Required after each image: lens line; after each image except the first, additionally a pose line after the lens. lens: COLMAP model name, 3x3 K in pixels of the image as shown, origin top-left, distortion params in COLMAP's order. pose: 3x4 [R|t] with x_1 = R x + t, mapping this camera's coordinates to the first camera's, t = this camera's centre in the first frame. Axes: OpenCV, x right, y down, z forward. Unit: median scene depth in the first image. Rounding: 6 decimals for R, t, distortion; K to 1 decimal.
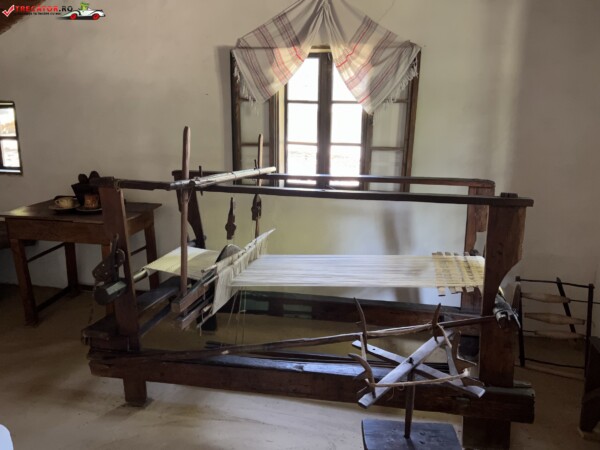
lens RADIAL K [[453.9, 0, 300.8], [0, 453.9, 223.6], [0, 0, 1]] dist [0.044457, -0.049448]
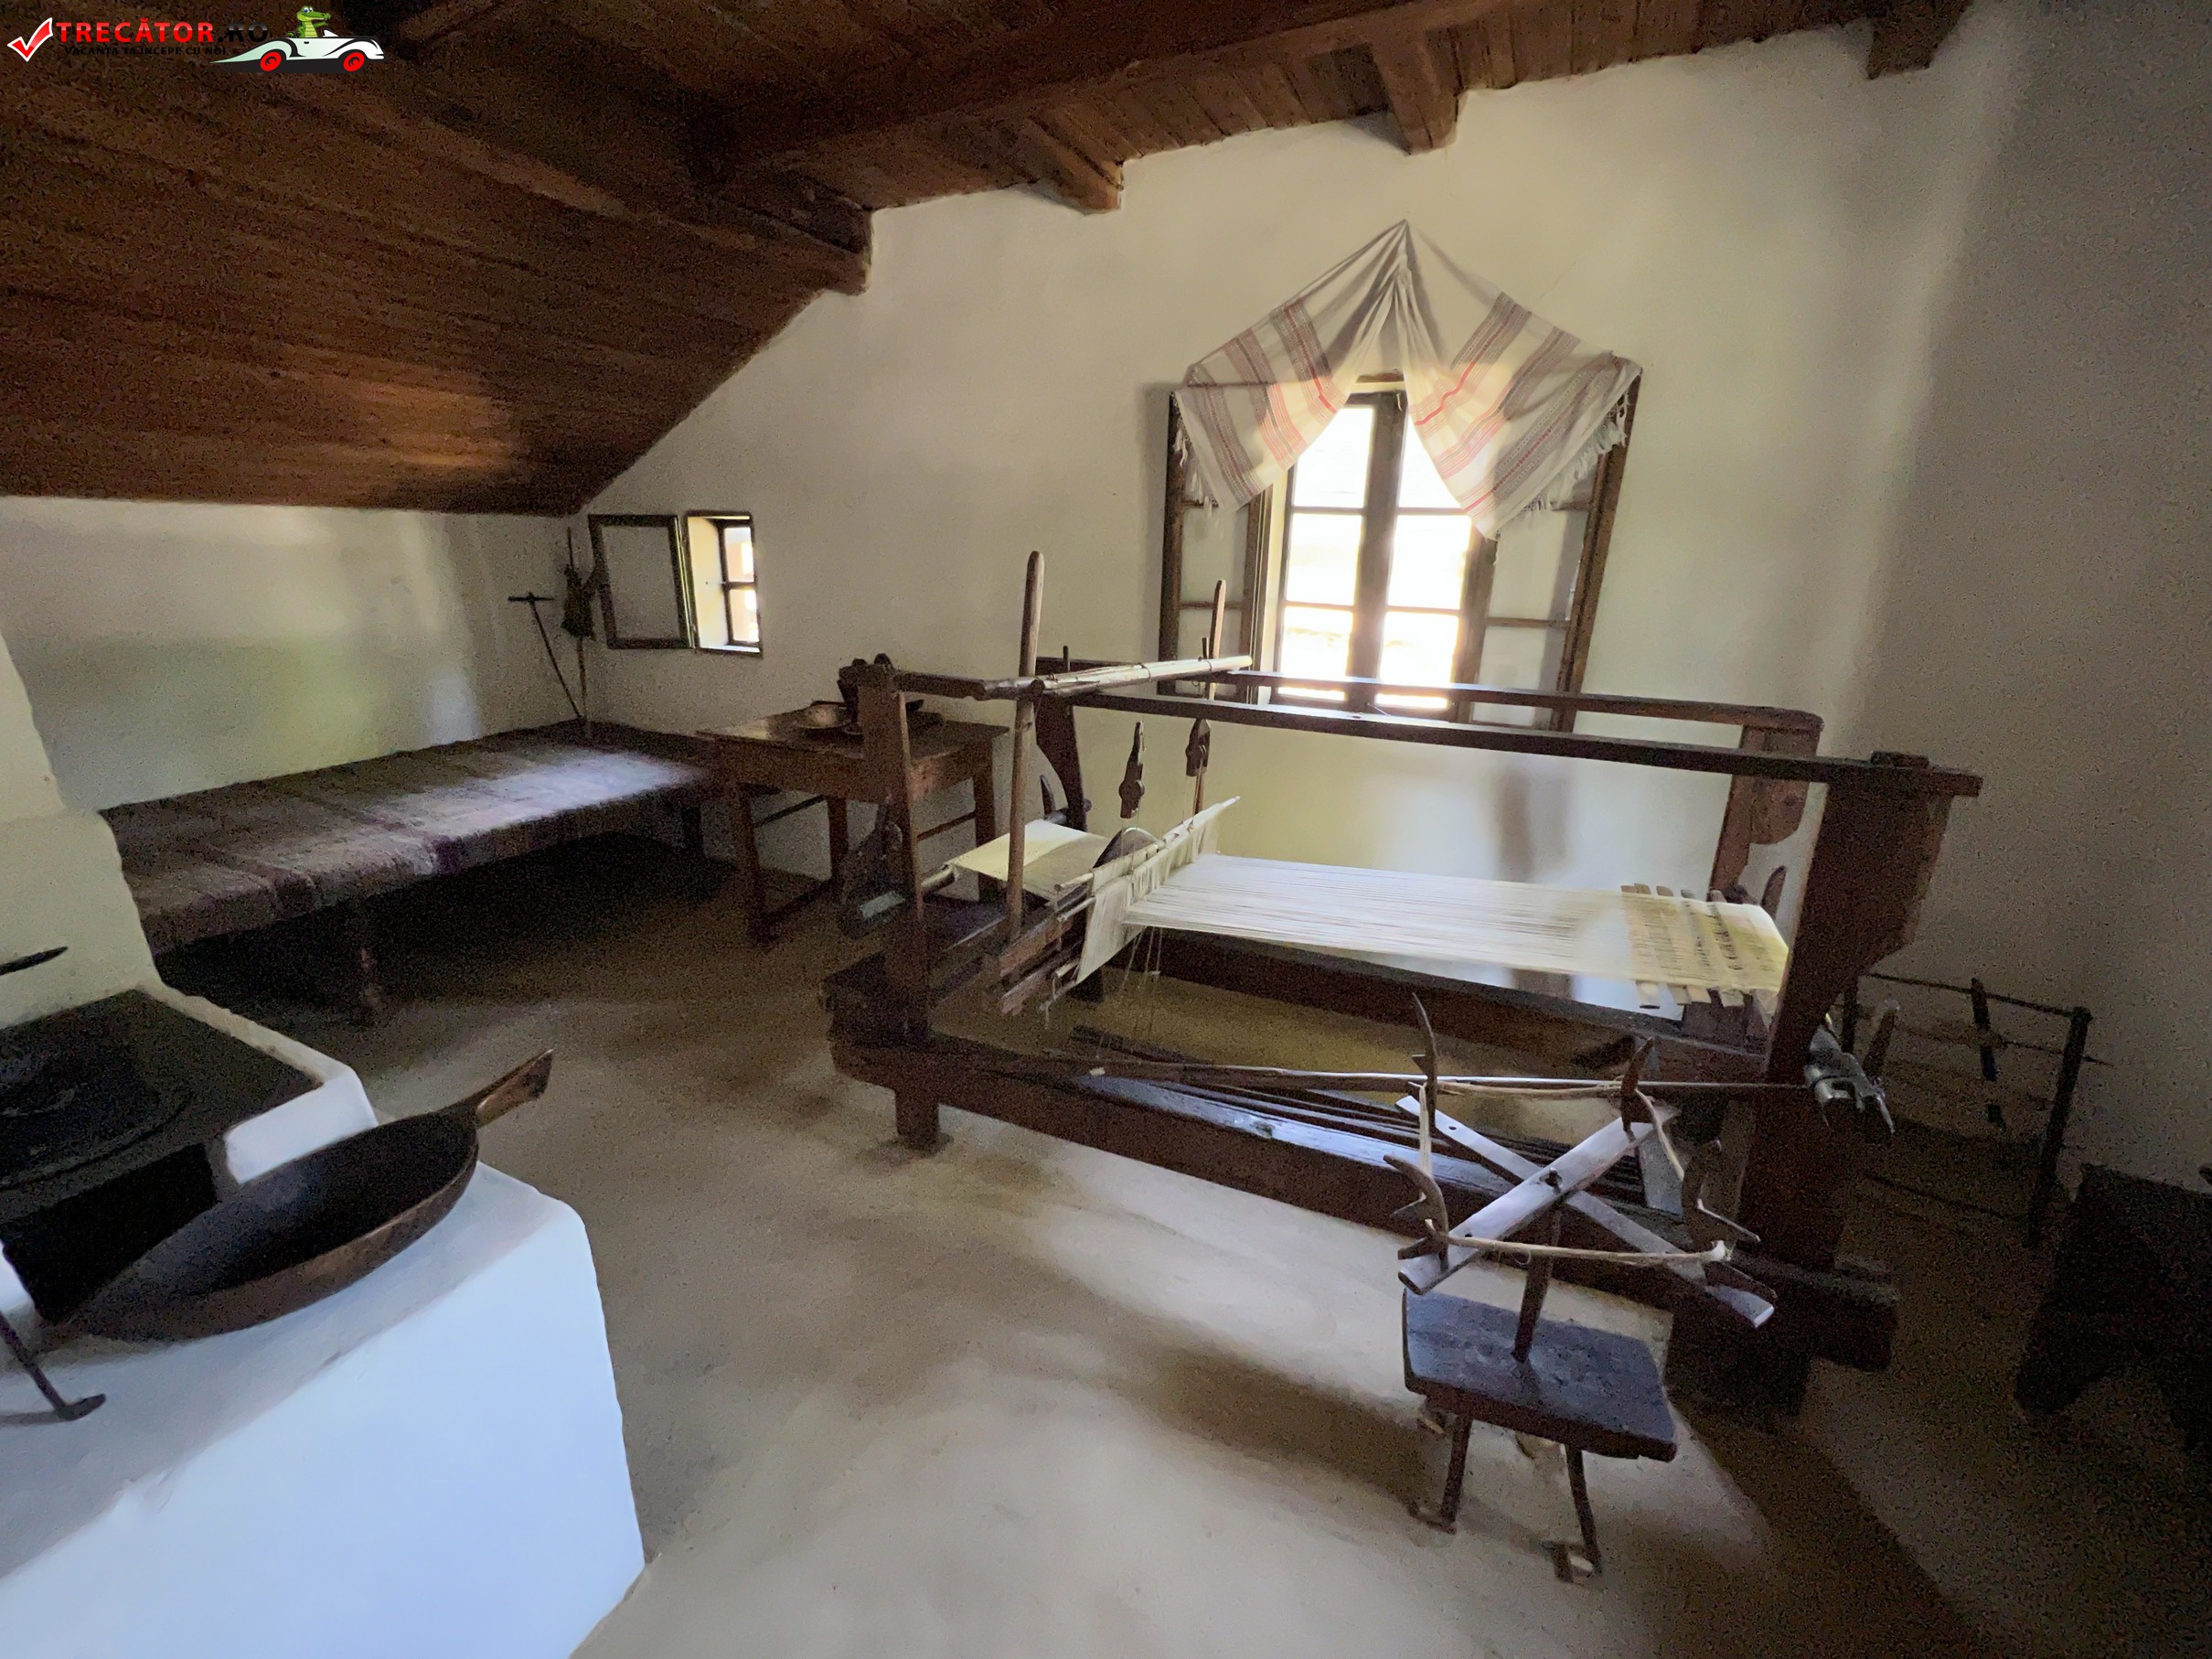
lens RADIAL K [[889.3, 0, 1106.8], [0, 889.3, 832.5], [0, 0, 1]] dist [-0.005276, 0.001575]
pose [[0.973004, 0.078892, -0.216887, 0.009999], [-0.063850, 0.995098, 0.075517, -0.013007], [0.221781, -0.059630, 0.973271, 0.134498]]
